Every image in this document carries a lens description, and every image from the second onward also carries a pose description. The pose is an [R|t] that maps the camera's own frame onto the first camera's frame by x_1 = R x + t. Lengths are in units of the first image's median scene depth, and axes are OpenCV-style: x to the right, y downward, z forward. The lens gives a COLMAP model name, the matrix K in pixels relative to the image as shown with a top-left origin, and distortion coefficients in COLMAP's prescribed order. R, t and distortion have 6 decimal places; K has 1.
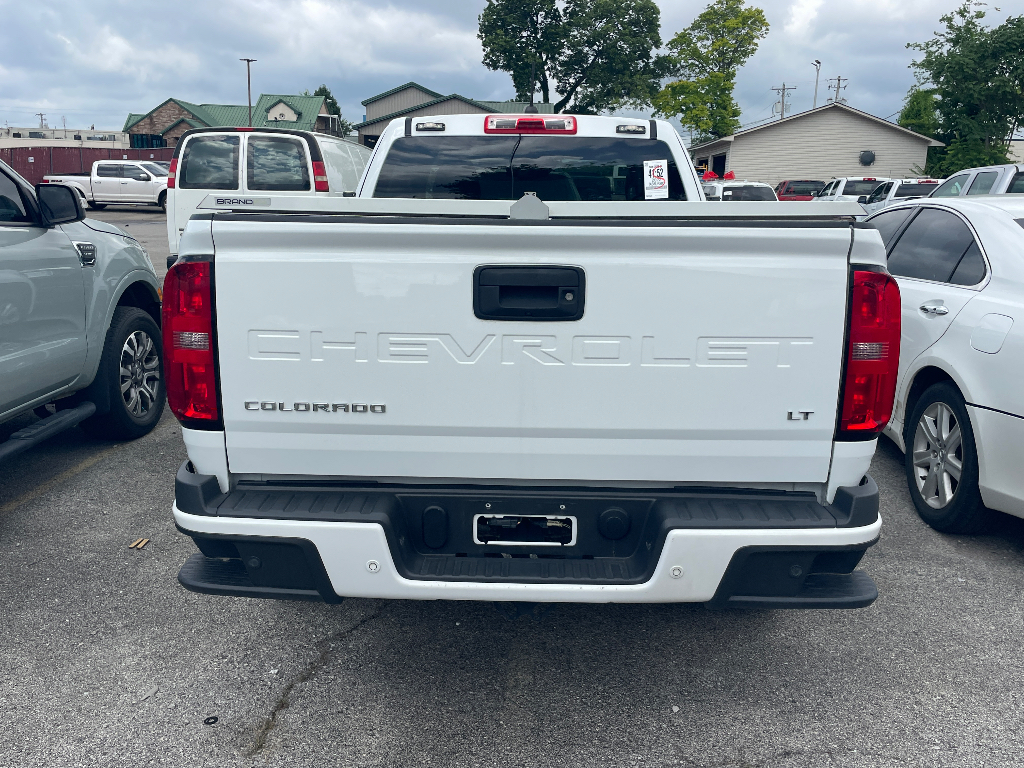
lens RADIAL K [[857.5, 0, 512.0], [0, 857.5, 384.0], [0, 0, 1]] dist [0.083404, -0.101892]
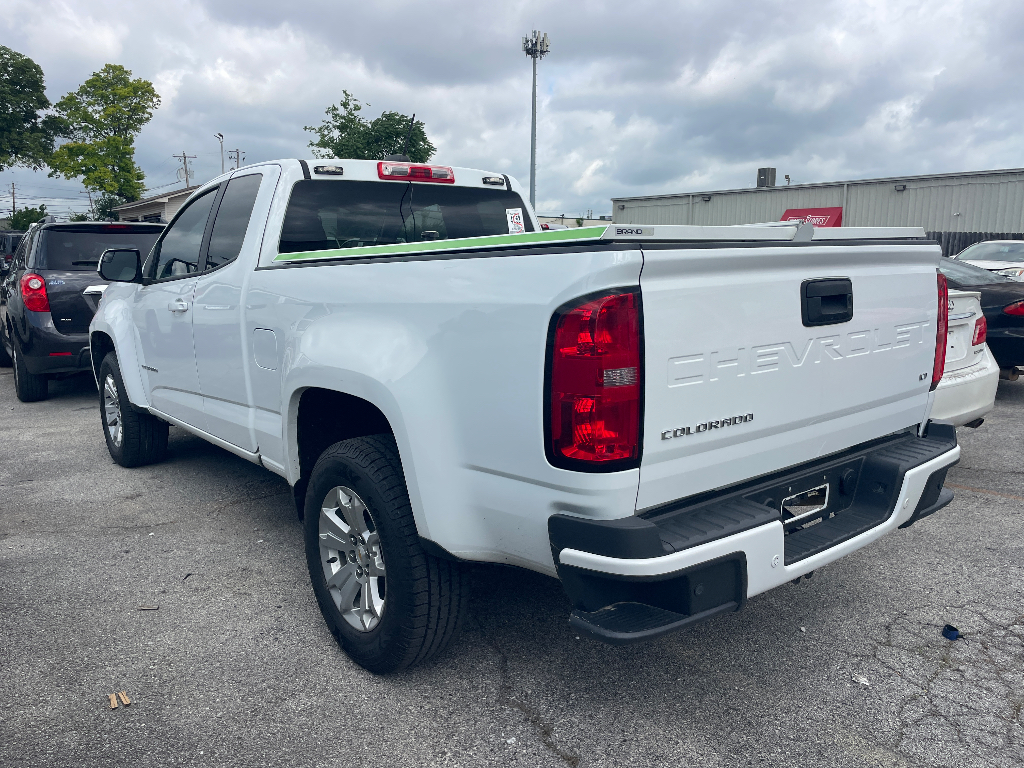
lens RADIAL K [[768.4, 0, 512.0], [0, 768.4, 384.0], [0, 0, 1]] dist [0.095371, -0.126945]
pose [[0.770788, -0.129392, 0.623814, -0.509830], [0.158945, 0.987252, 0.008383, -0.035578], [-0.616946, 0.092691, 0.781528, 0.214138]]
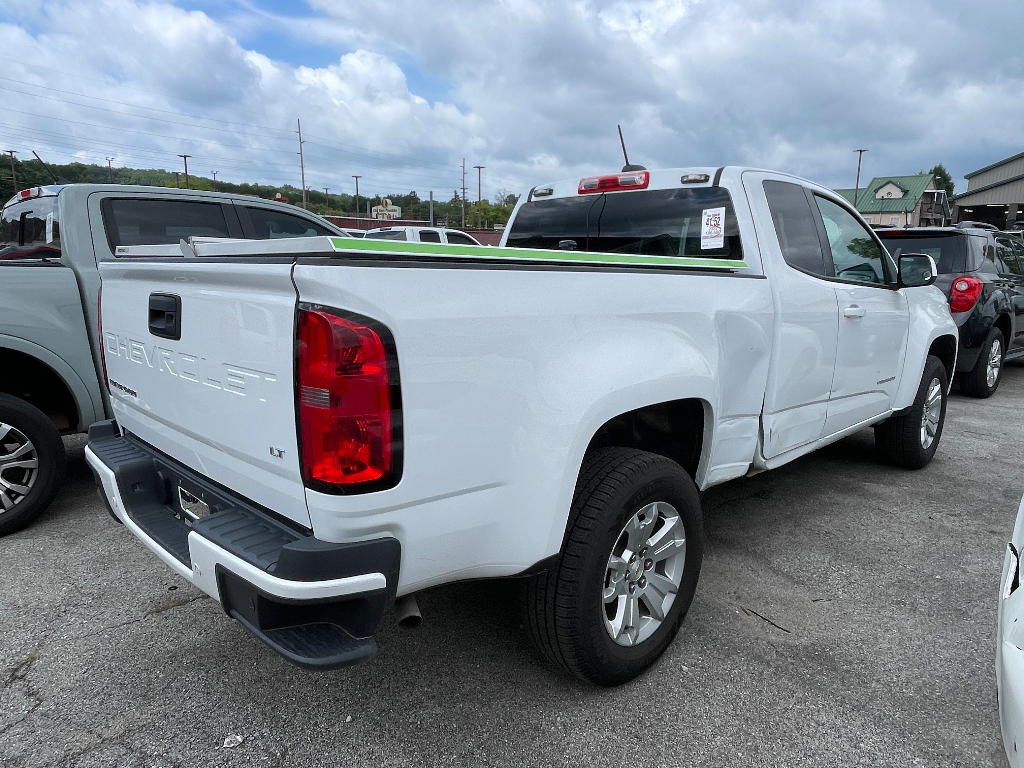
lens RADIAL K [[678.4, 0, 512.0], [0, 678.4, 384.0], [0, 0, 1]] dist [0.000224, -0.001743]
pose [[0.717933, 0.115395, -0.686480, 0.542399], [-0.141707, 0.989742, 0.018173, -0.048555], [0.681536, 0.084232, 0.726921, 0.316695]]
